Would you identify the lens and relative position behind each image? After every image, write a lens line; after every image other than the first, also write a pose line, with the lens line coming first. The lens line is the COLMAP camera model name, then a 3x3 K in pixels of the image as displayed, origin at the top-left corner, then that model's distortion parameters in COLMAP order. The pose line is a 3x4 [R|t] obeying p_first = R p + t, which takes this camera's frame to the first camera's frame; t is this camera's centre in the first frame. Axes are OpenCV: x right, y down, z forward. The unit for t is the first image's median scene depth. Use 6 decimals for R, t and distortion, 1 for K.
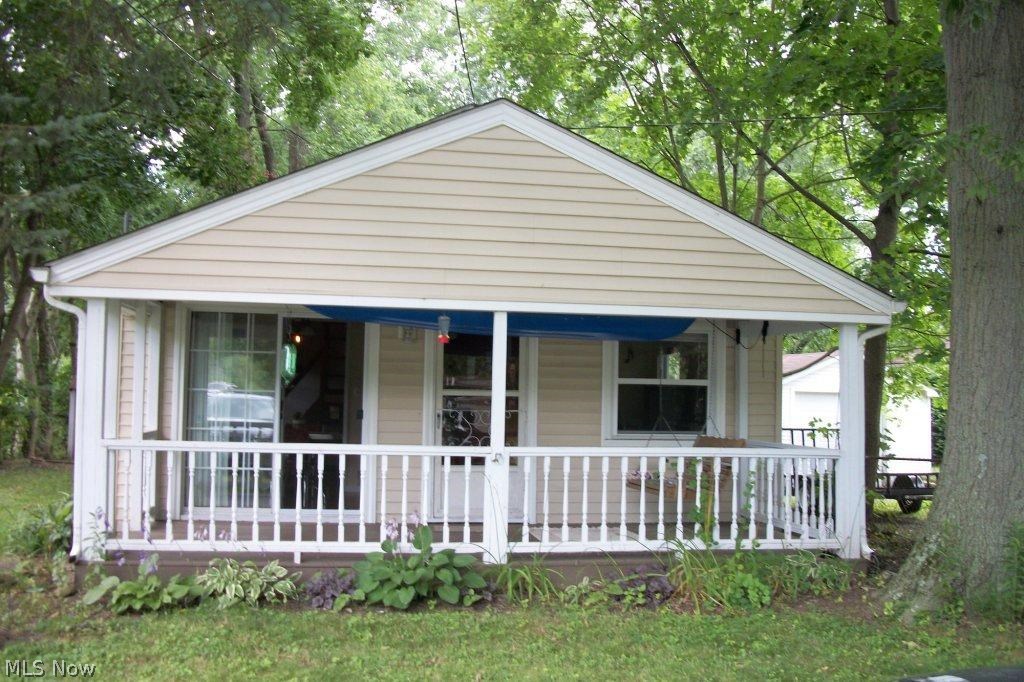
lens RADIAL K [[970.8, 0, 512.0], [0, 970.8, 341.0], [0, 0, 1]] dist [-0.078831, -0.004587]
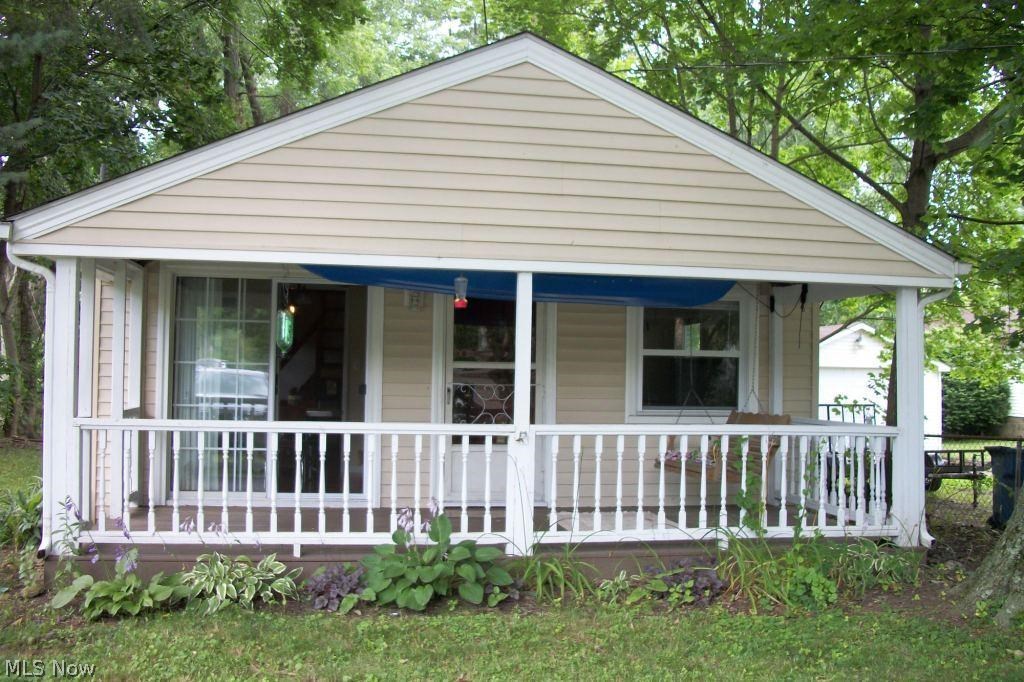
lens RADIAL K [[970.8, 0, 512.0], [0, 970.8, 341.0], [0, 0, 1]] dist [-0.078831, -0.004587]
pose [[0.999958, -0.001845, 0.009020, -0.032486], [0.001626, 0.999706, 0.024199, 0.011261], [-0.009062, -0.024183, 0.999666, 0.116352]]
